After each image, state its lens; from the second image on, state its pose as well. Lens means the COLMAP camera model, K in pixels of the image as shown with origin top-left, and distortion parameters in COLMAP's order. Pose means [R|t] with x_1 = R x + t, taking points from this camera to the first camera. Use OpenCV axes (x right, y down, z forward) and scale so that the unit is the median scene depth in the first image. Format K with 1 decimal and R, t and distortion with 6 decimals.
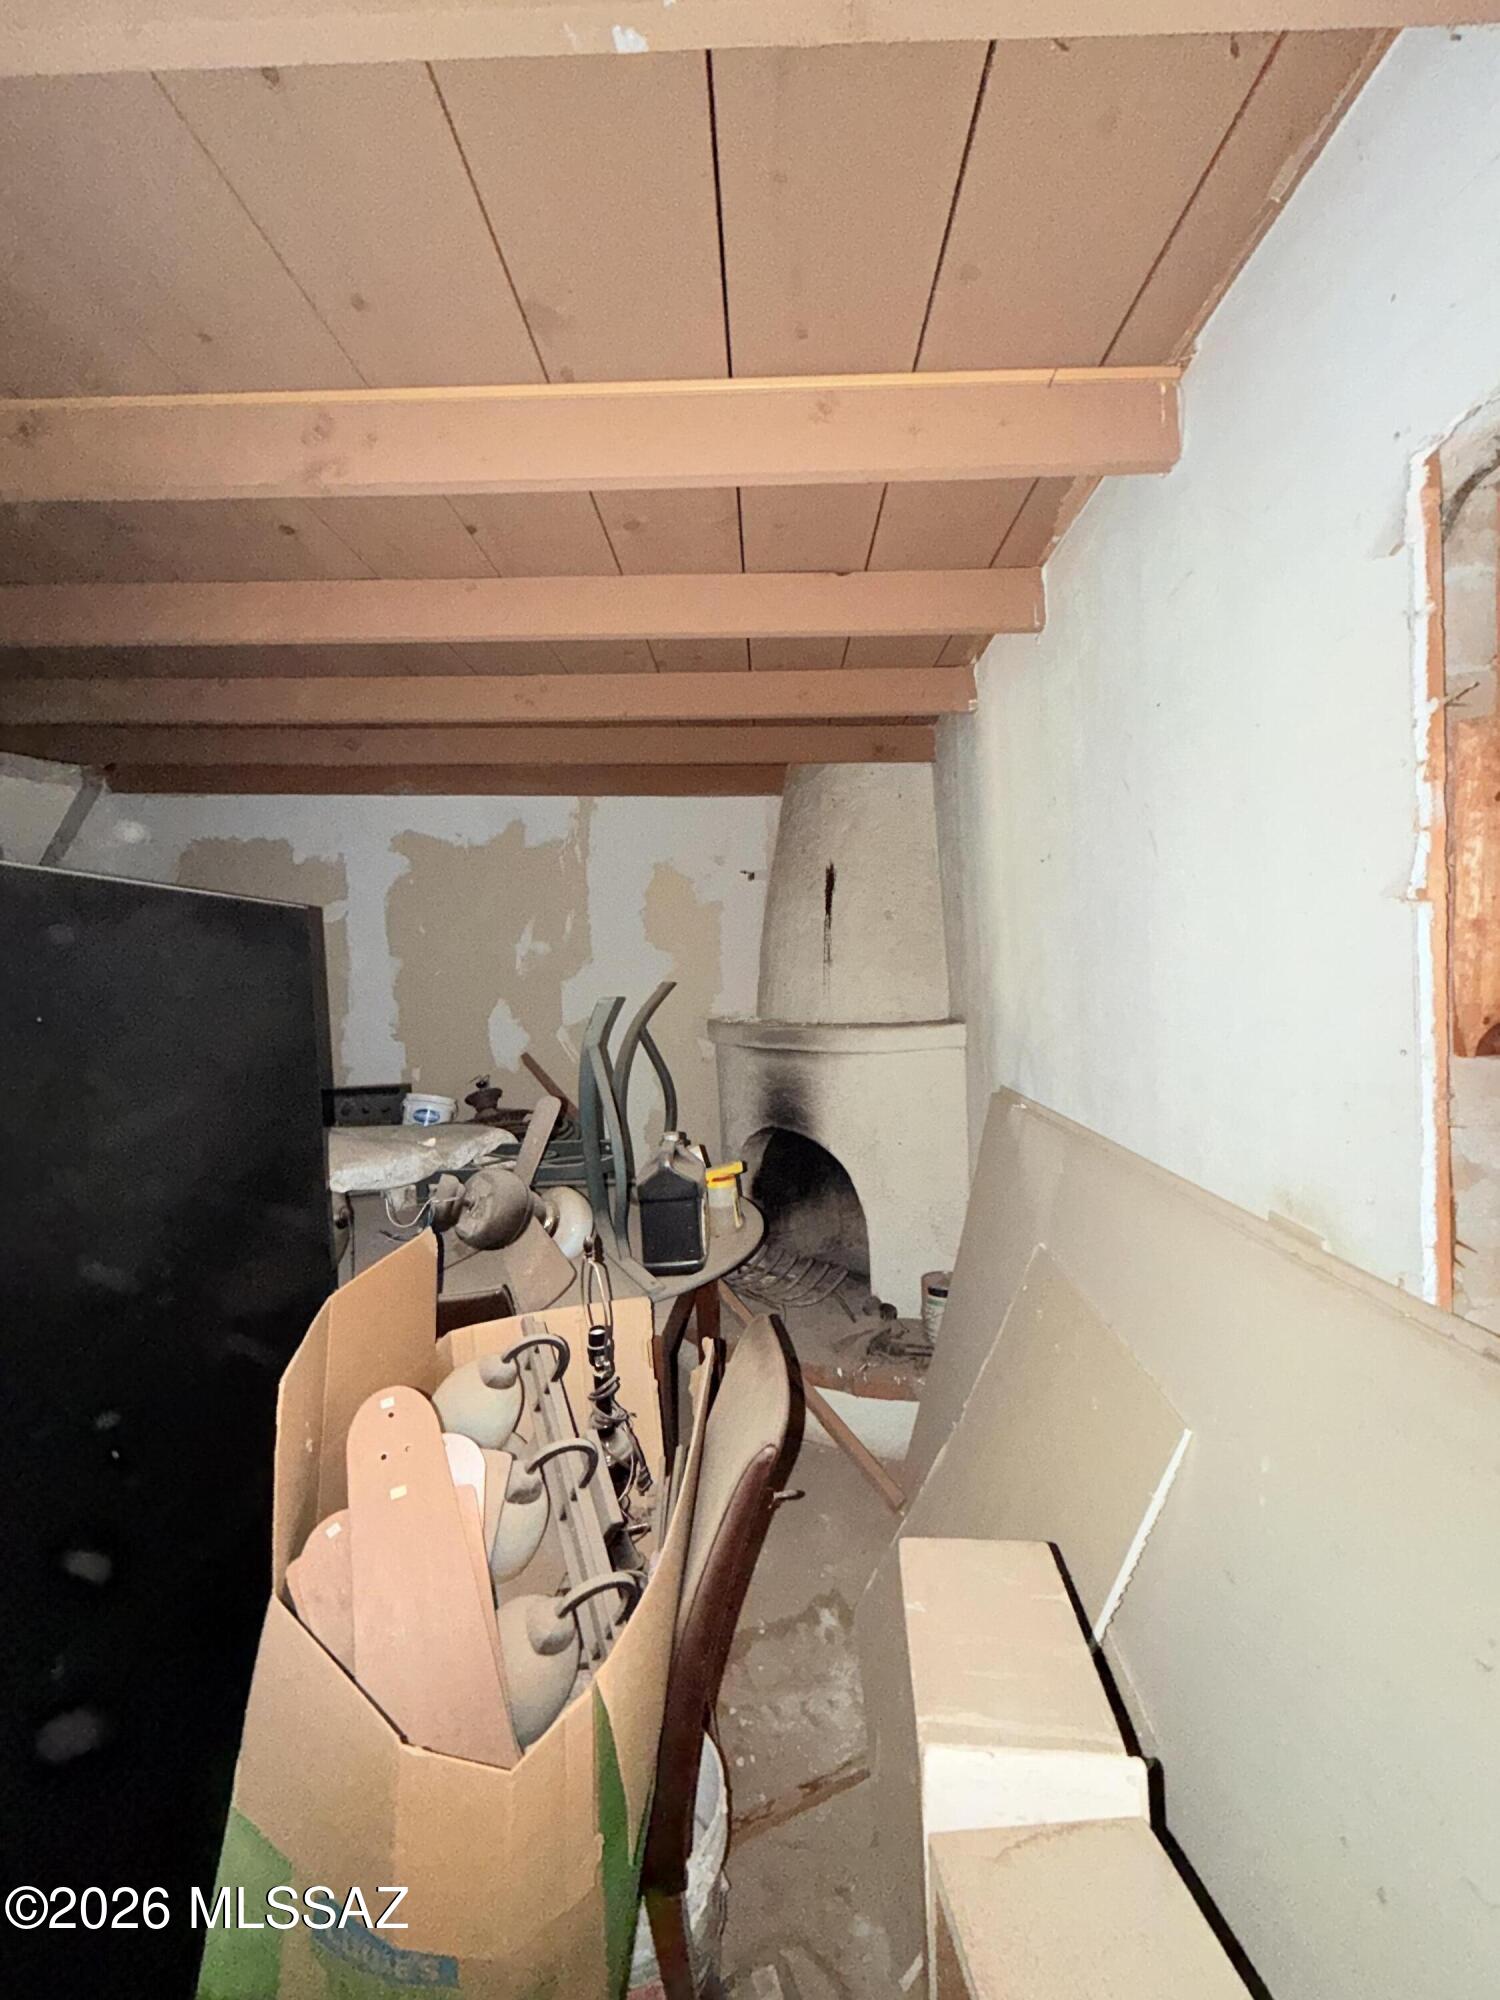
lens RADIAL K [[797.5, 0, 749.7], [0, 797.5, 990.4], [0, 0, 1]] dist [0.000690, -0.000521]
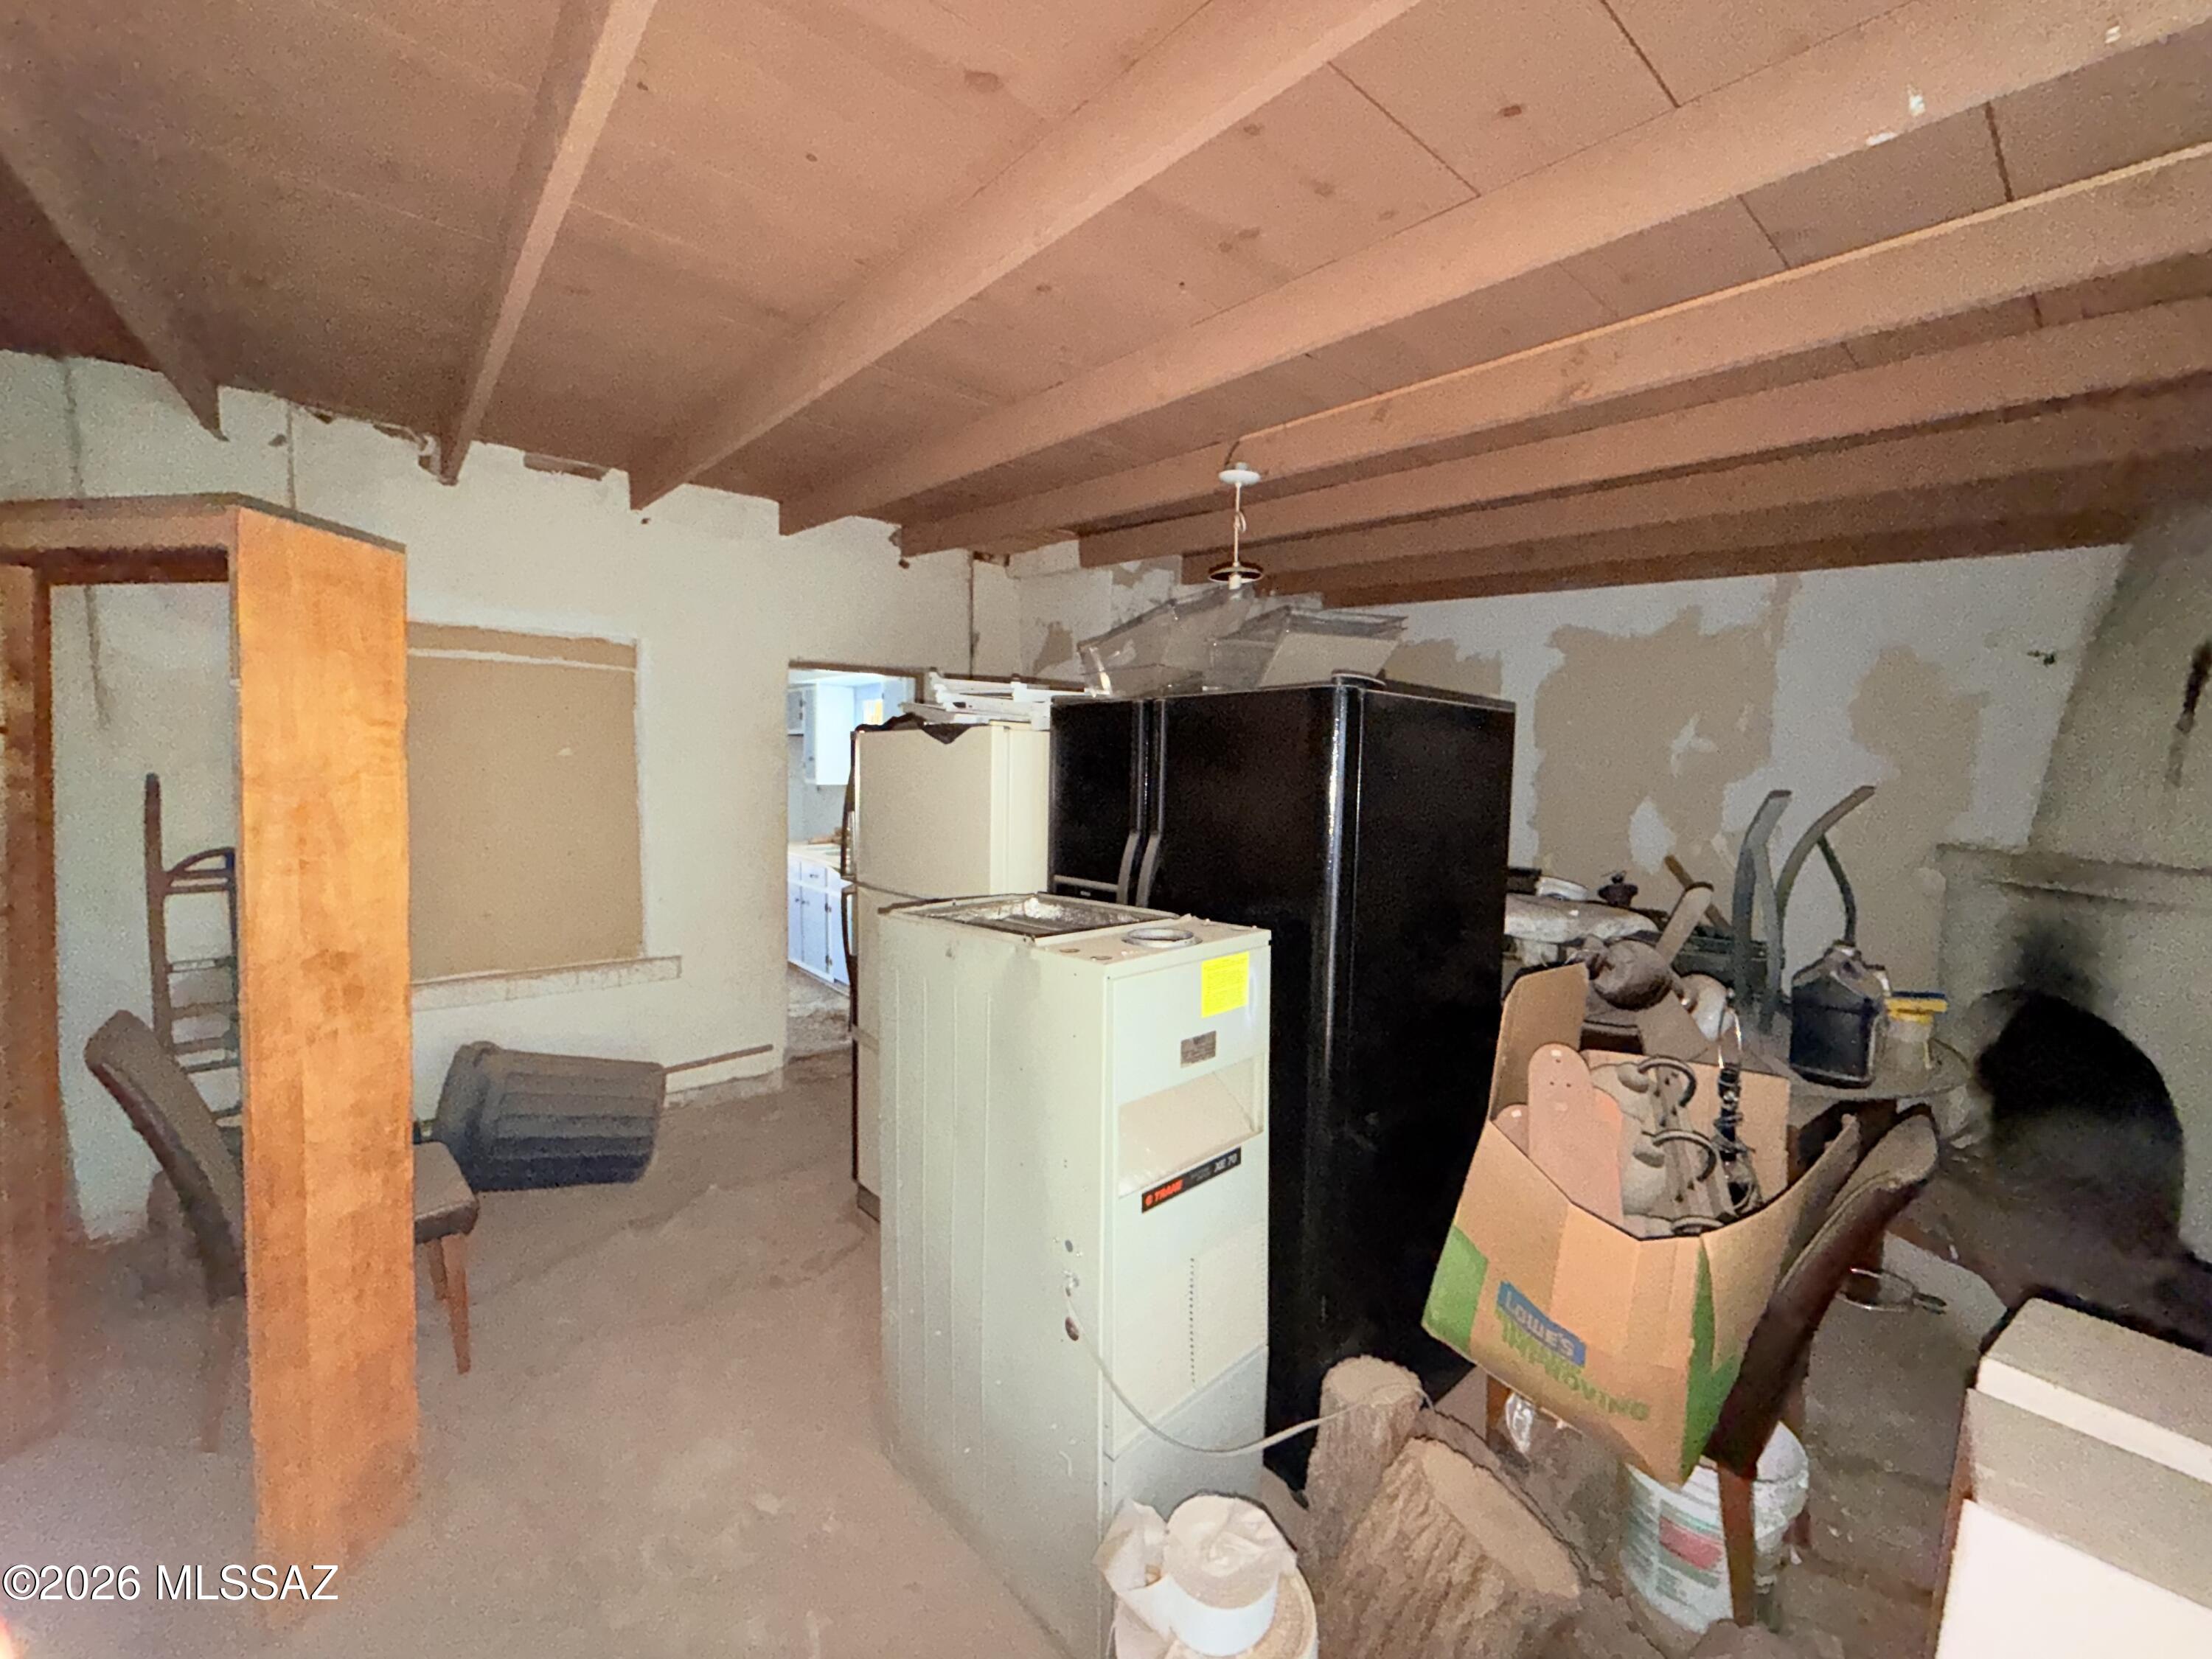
lens RADIAL K [[882.0, 0, 1092.7], [0, 882.0, 837.4], [0, 0, 1]] dist [0.000690, -0.000521]
pose [[0.659433, 0.115475, -0.742841, 0.060853], [-0.068825, 0.993256, 0.093305, 0.009219], [0.748606, -0.010402, 0.662934, -0.295577]]
